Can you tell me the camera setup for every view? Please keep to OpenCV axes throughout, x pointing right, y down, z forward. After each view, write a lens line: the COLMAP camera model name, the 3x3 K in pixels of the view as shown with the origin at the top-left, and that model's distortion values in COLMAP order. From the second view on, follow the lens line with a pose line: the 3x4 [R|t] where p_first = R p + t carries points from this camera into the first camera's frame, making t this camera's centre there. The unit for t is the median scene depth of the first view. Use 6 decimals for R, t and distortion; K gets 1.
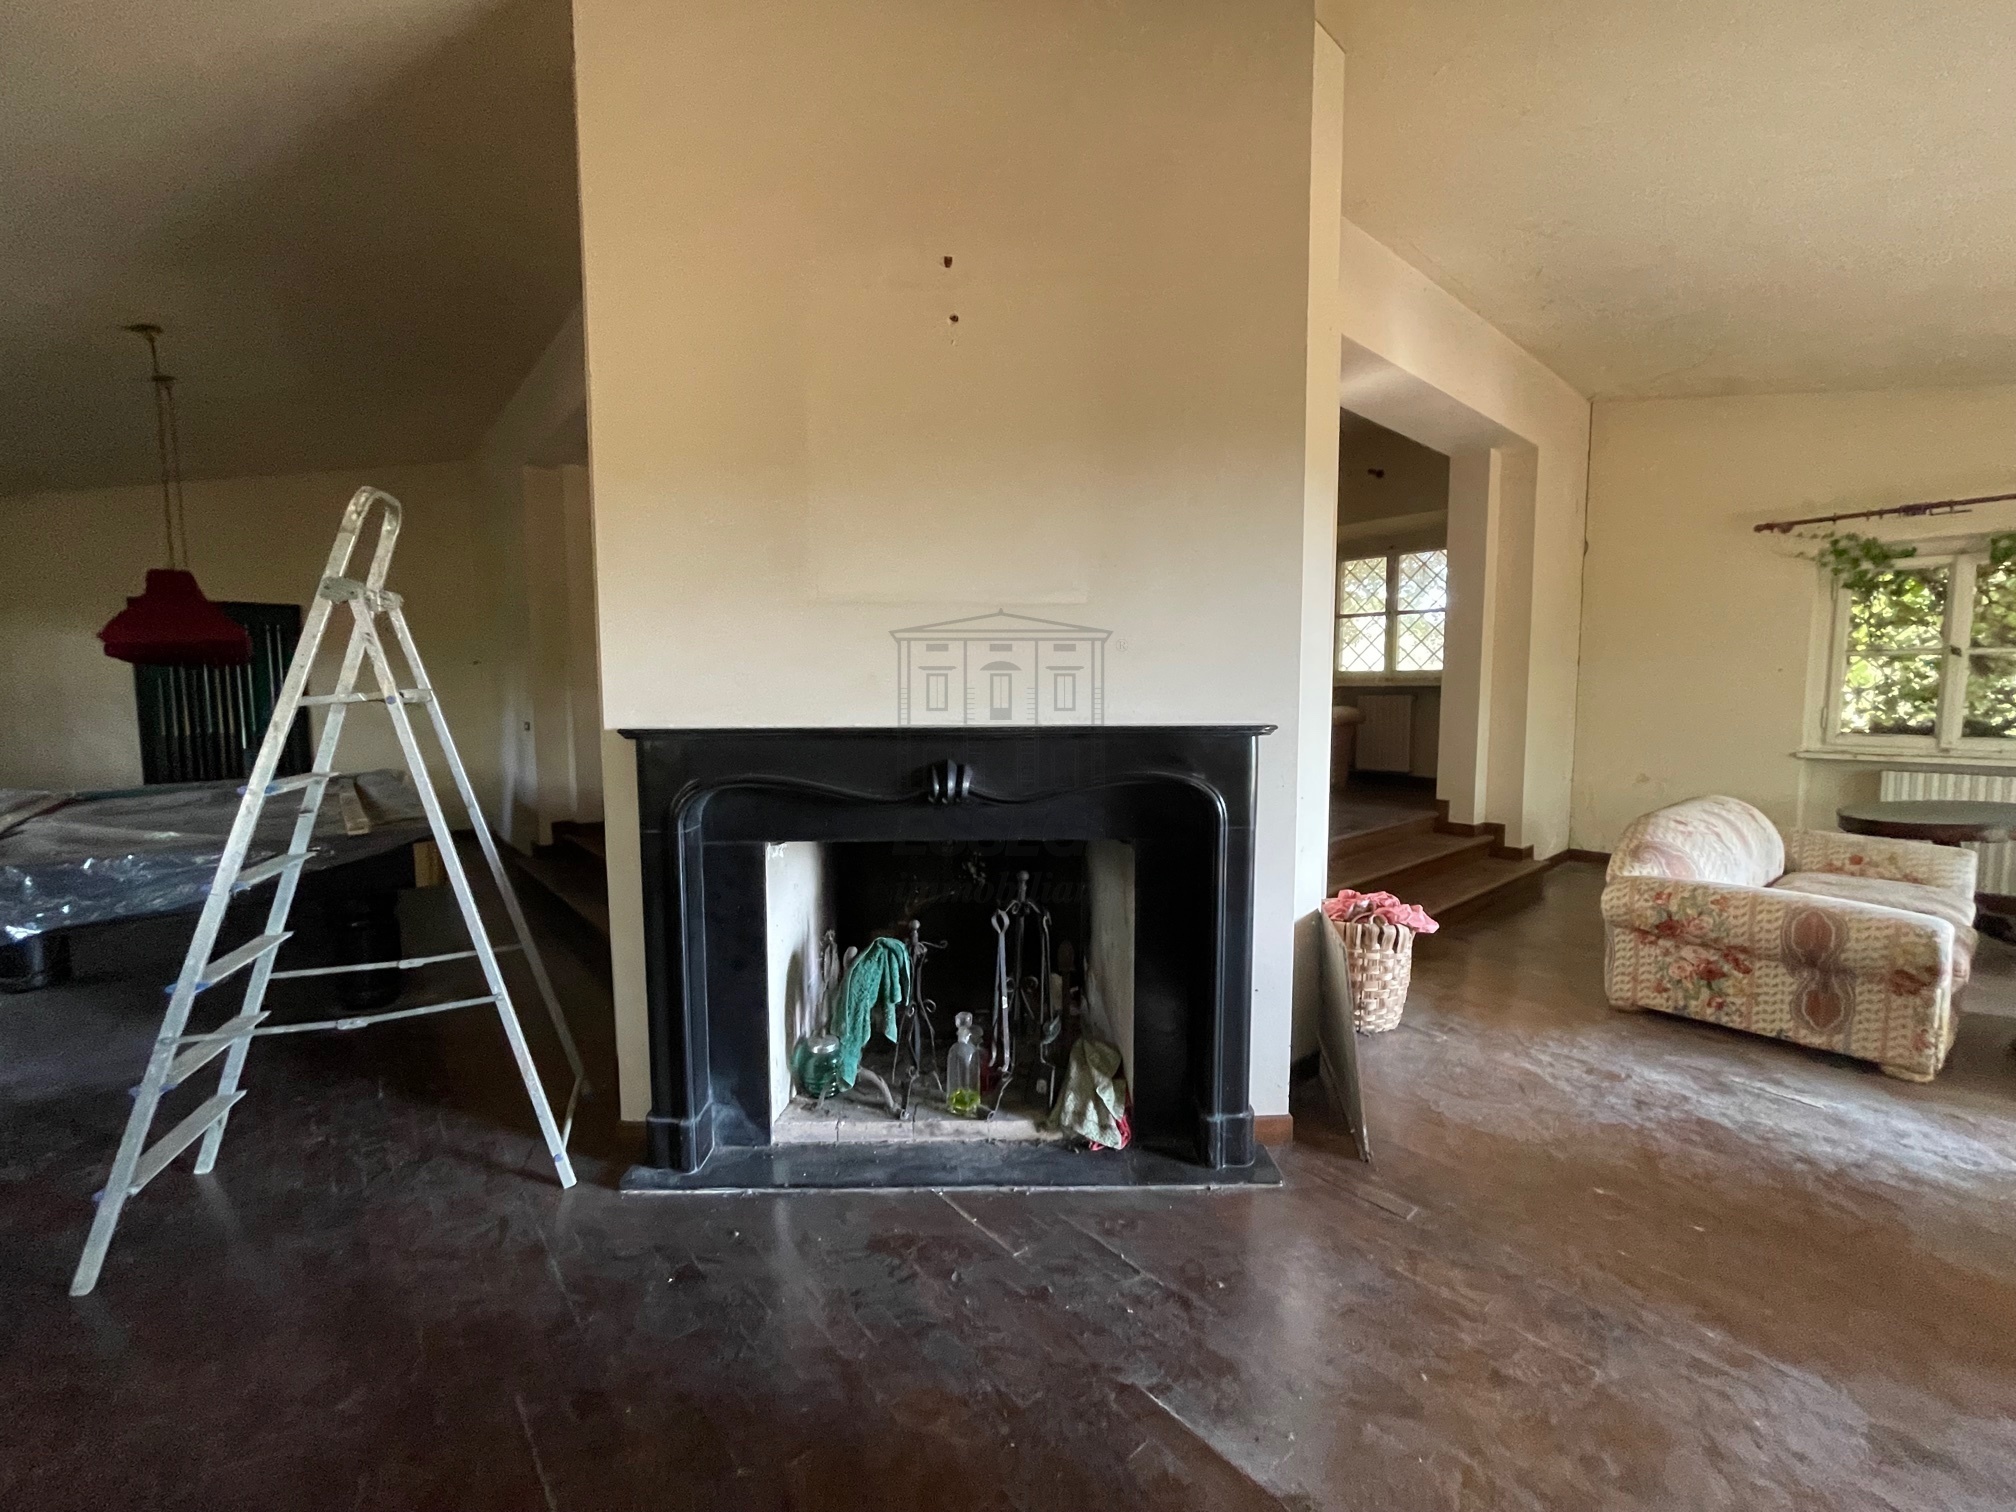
lens RADIAL K [[820.5, 0, 999.2], [0, 820.5, 754.1], [0, 0, 1]] dist [-0.006081, -0.000369]
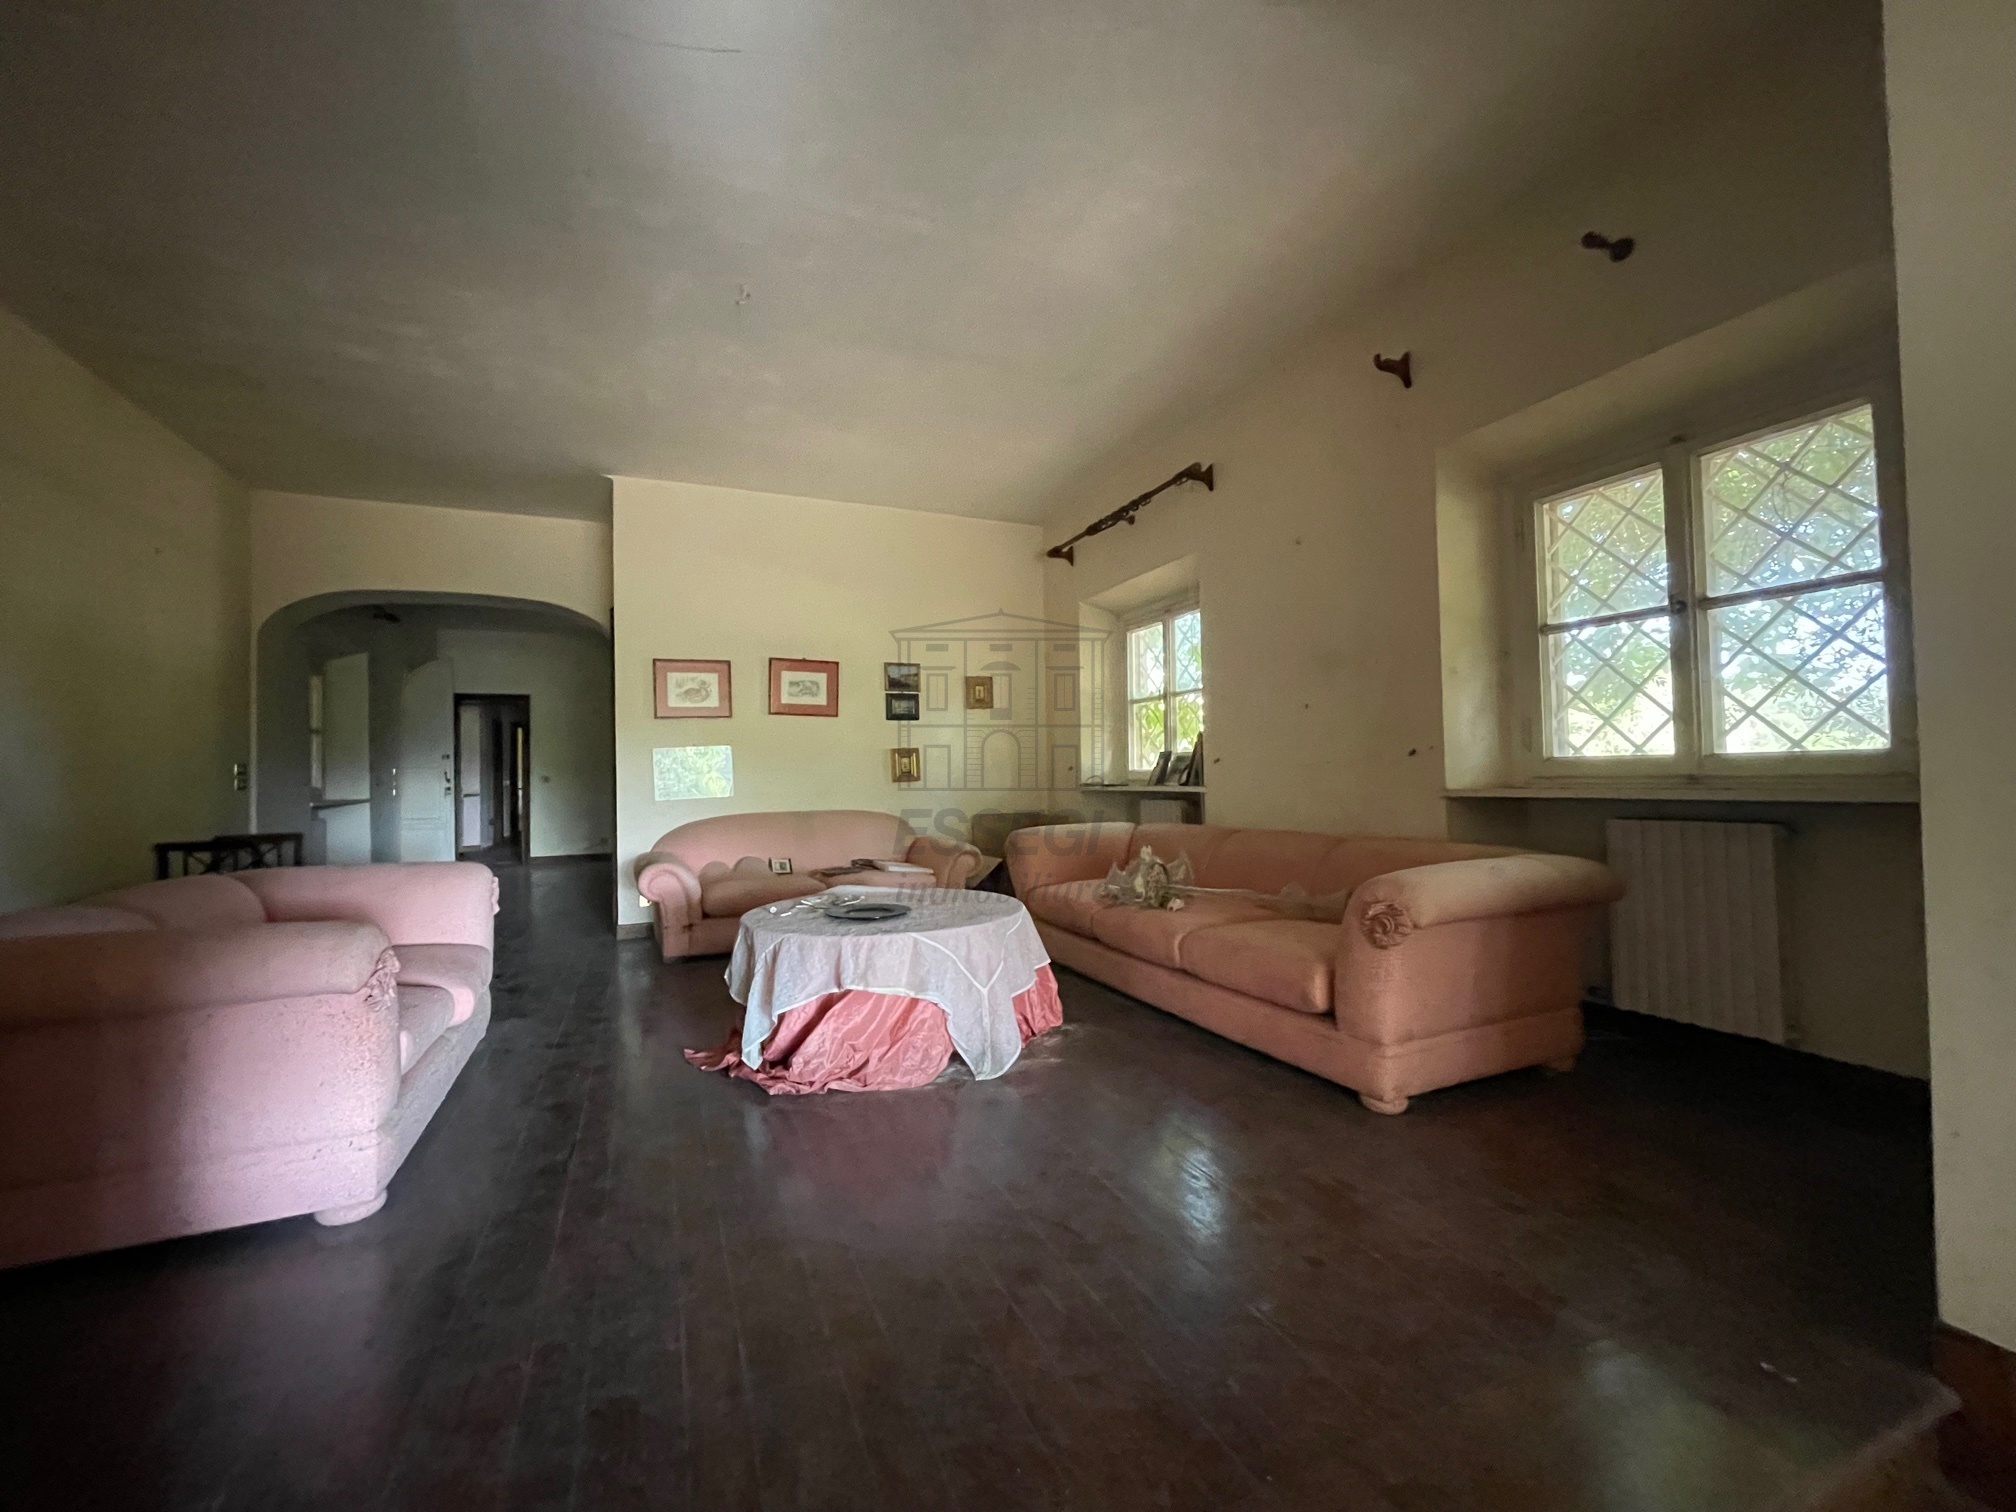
lens RADIAL K [[820.5, 0, 931.8], [0, 820.5, 764.4], [0, 0, 1]] dist [-0.006081, -0.000369]
pose [[0.956032, -0.016401, -0.292802, 0.704711], [-0.016413, 0.993878, -0.109261, -0.142081], [0.292801, 0.109263, 0.949910, 1.521593]]
